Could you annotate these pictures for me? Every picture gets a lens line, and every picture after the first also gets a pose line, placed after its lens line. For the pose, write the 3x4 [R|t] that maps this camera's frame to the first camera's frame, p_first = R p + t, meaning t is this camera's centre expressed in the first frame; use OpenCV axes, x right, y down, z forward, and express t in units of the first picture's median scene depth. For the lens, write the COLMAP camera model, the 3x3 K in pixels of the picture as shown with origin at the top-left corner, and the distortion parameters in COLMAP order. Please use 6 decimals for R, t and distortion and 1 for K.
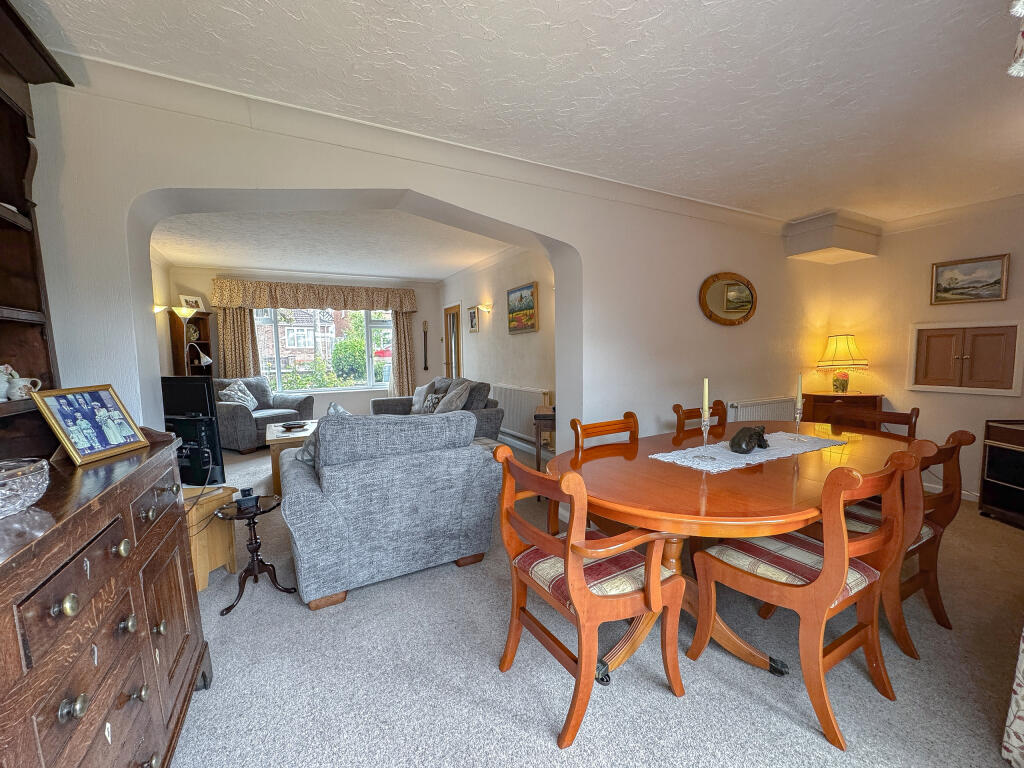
lens RADIAL K [[411.3, 0, 510.2], [0, 411.3, 388.8], [0, 0, 1]] dist [-0.000974, 0.000193]
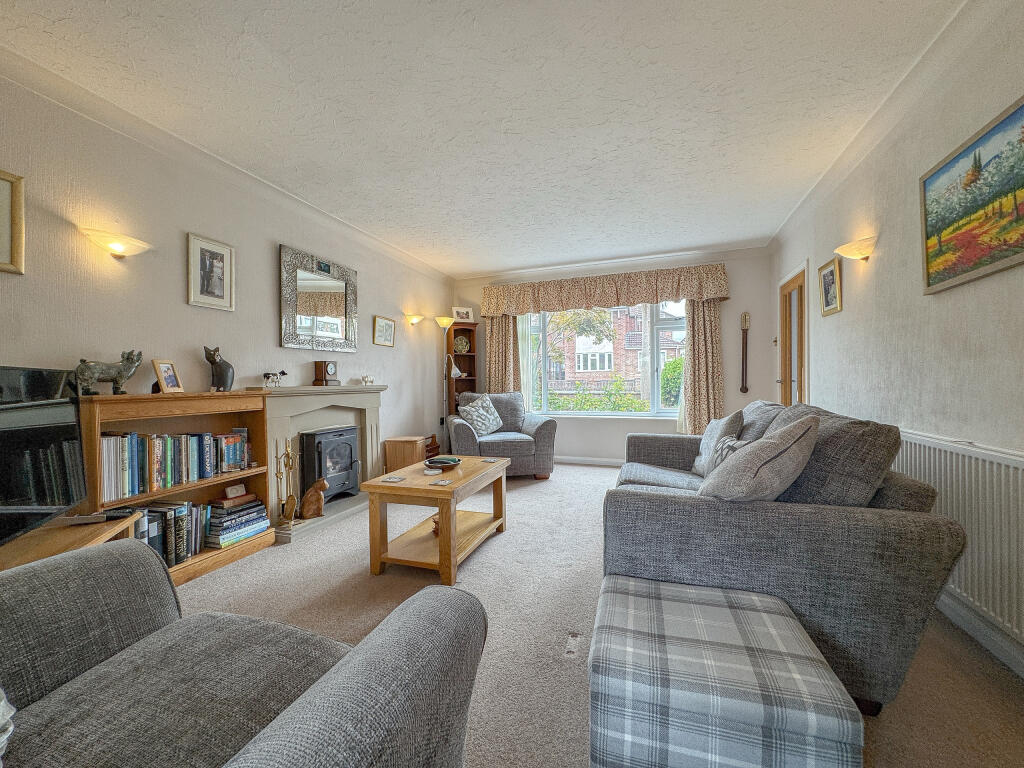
lens RADIAL K [[411.3, 0, 510.2], [0, 411.3, 380.1], [0, 0, 1]] dist [-0.000974, 0.000193]
pose [[0.666850, 0.006961, -0.745159, 0.019741], [-0.068242, 0.996325, -0.051764, -0.010870], [0.742061, 0.085370, 0.664874, 0.420054]]
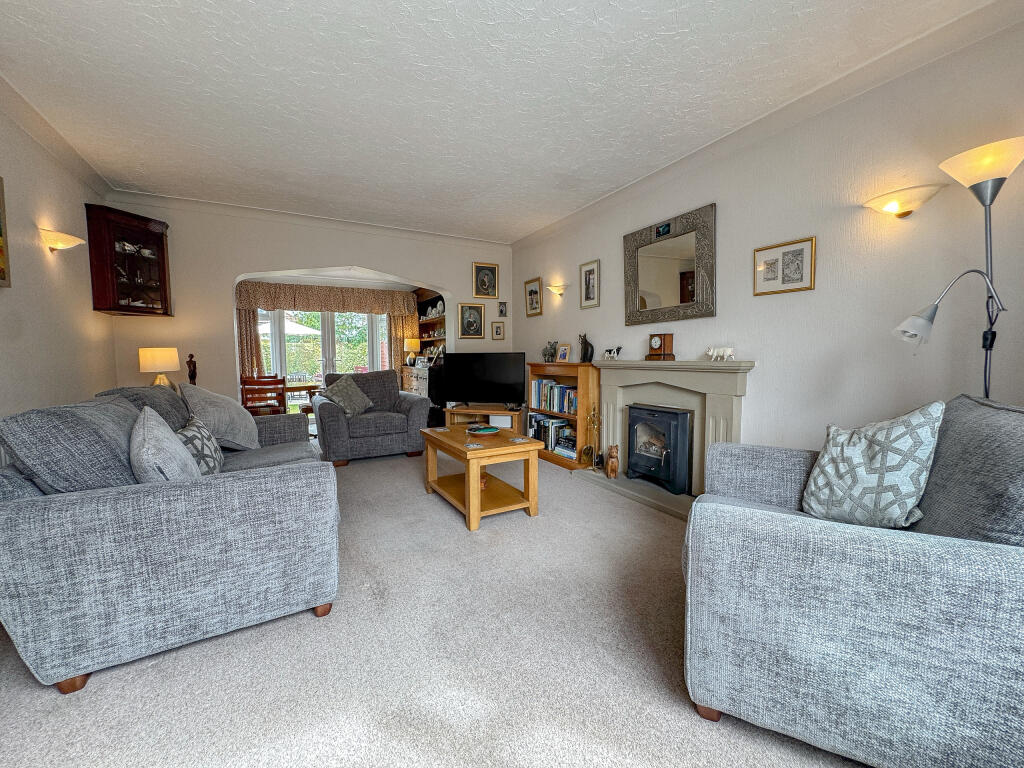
lens RADIAL K [[411.3, 0, 511.0], [0, 411.3, 382.3], [0, 0, 1]] dist [-0.000974, 0.000193]
pose [[-0.999696, 0.024494, -0.002893, -0.371890], [0.023766, 0.987985, 0.152711, -0.071642], [0.006598, 0.152596, -0.988267, 1.119613]]
